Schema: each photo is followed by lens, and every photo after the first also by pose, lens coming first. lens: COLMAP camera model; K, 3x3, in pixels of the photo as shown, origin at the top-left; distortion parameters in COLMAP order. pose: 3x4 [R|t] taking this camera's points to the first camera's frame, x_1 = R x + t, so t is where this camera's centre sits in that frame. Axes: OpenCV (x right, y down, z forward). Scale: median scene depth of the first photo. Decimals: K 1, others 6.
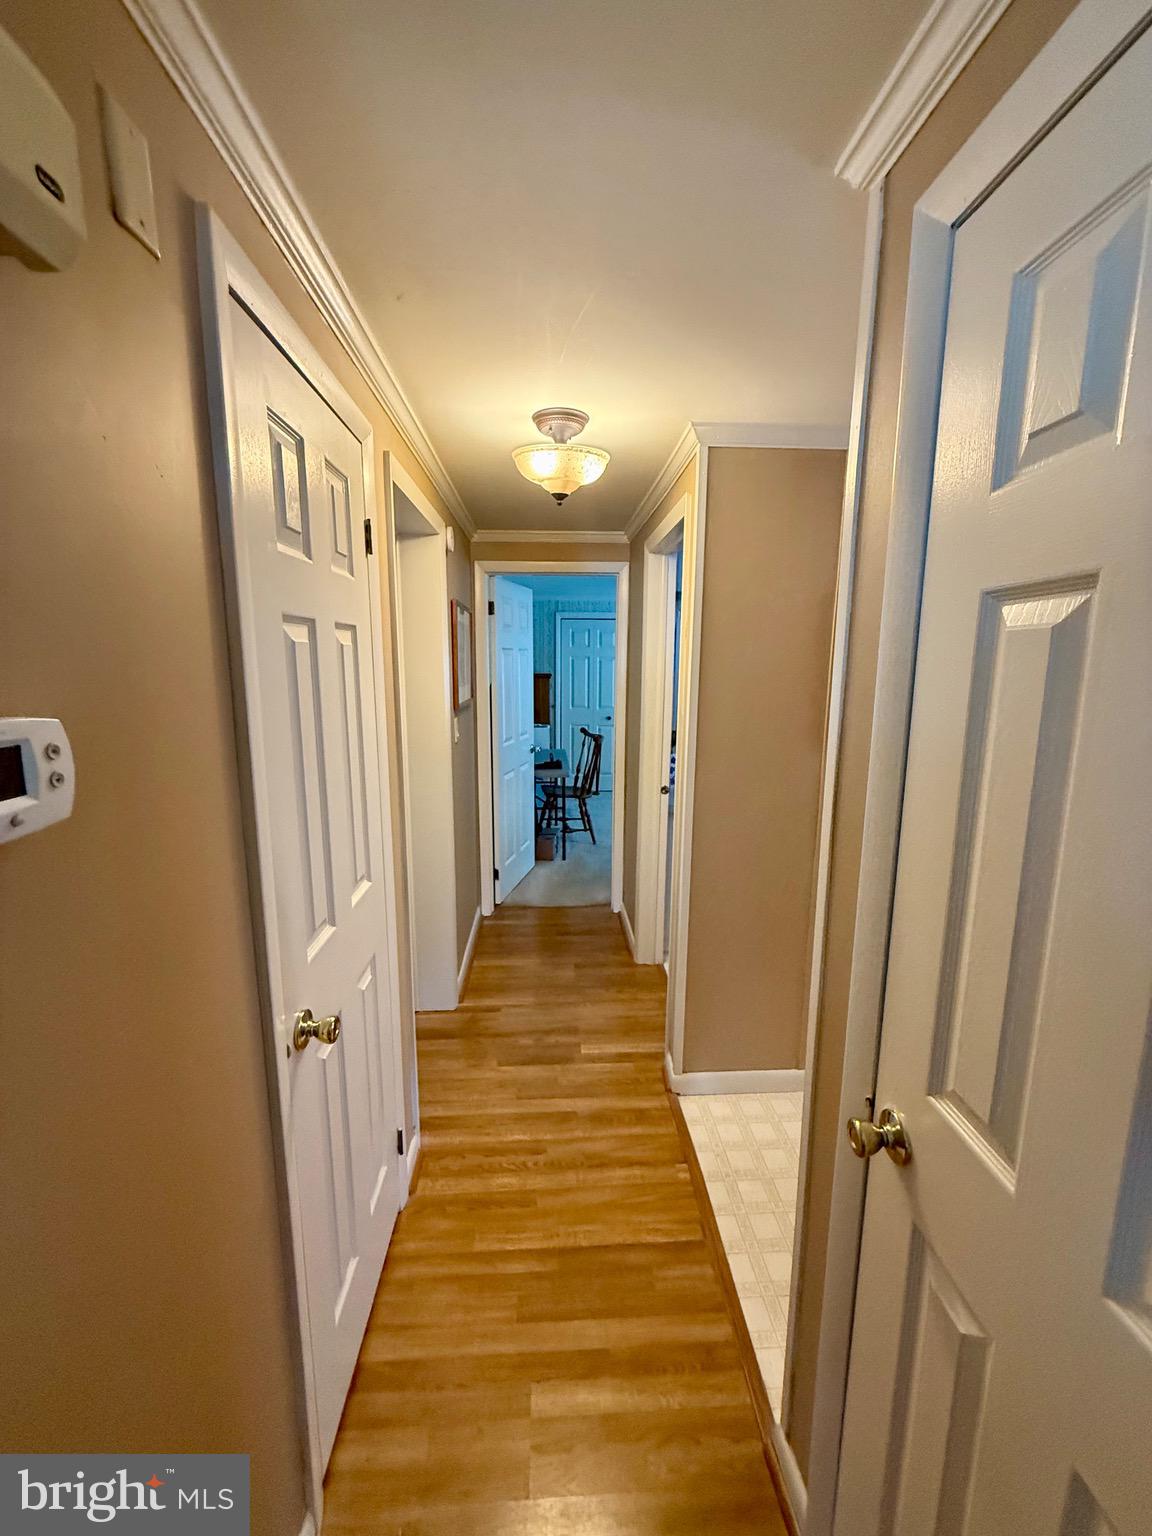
lens RADIAL K [[614.4, 0, 576.1], [0, 614.4, 766.8], [0, 0, 1]] dist [-0.000812, 0.000155]
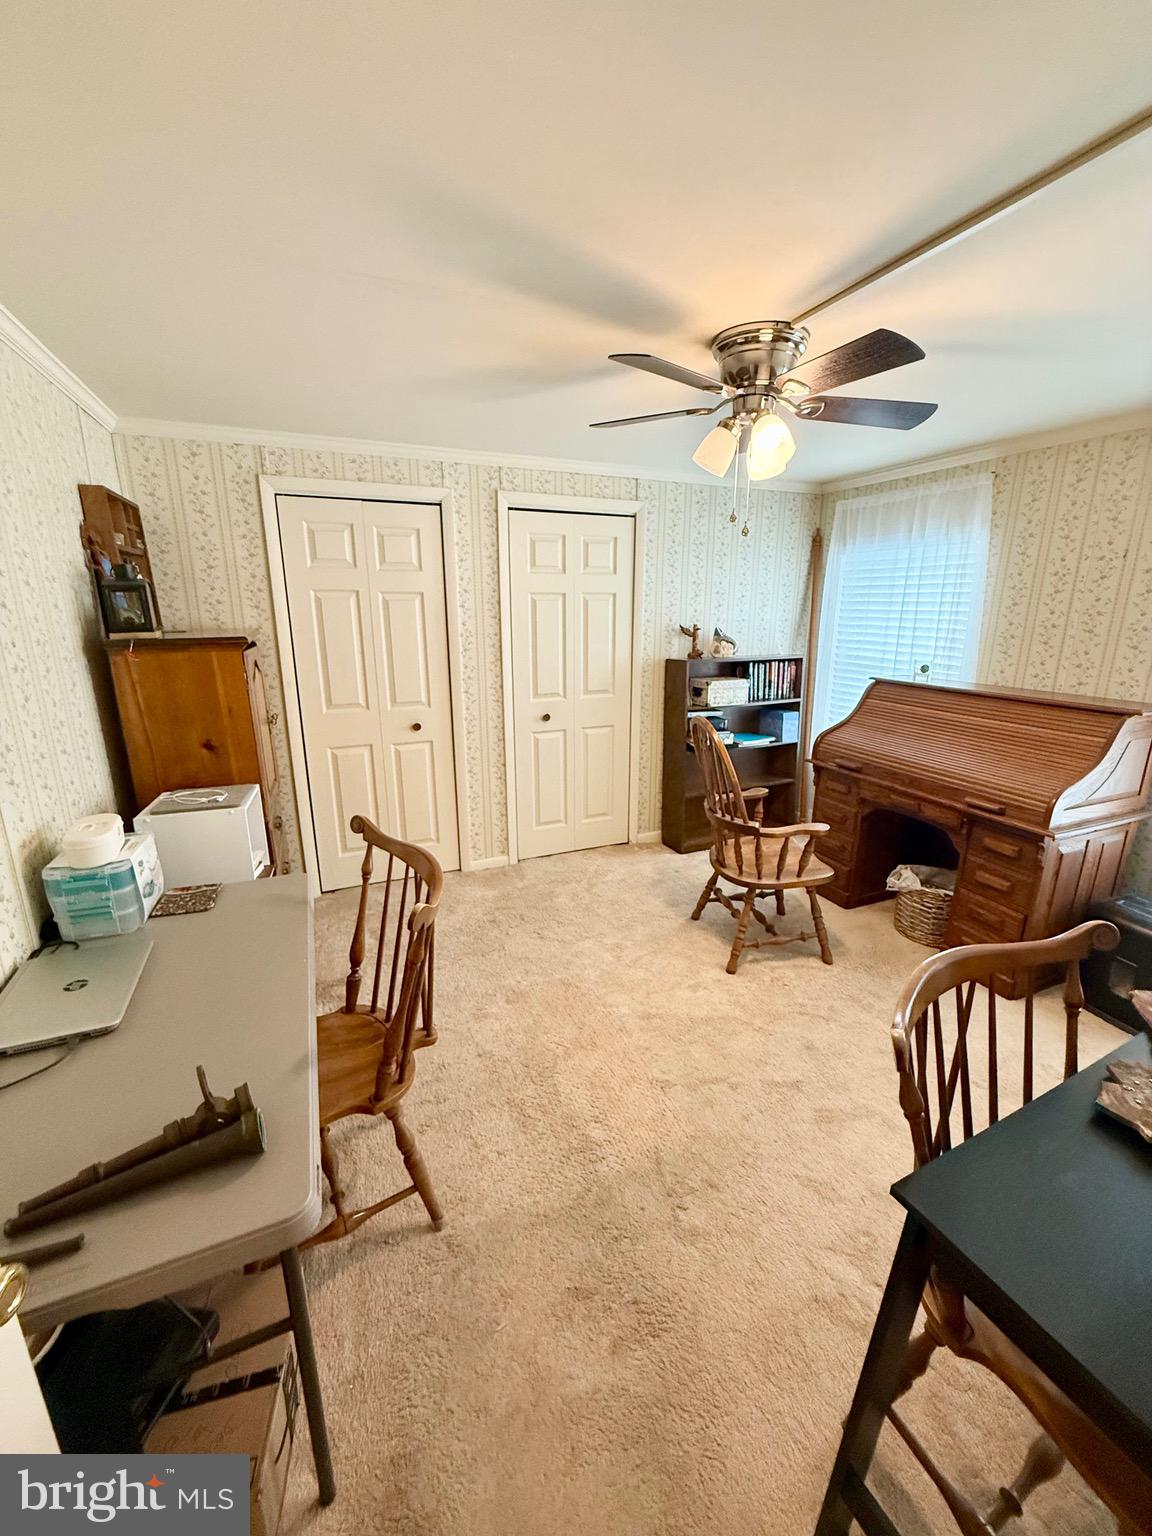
lens RADIAL K [[614.4, 0, 578.1], [0, 614.4, 766.9], [0, 0, 1]] dist [-0.000812, 0.000155]
pose [[0.937723, -0.094268, 0.334349, 0.013227], [0.062513, 0.992556, 0.104519, -0.114509], [-0.341713, -0.077109, 0.936636, 0.672713]]
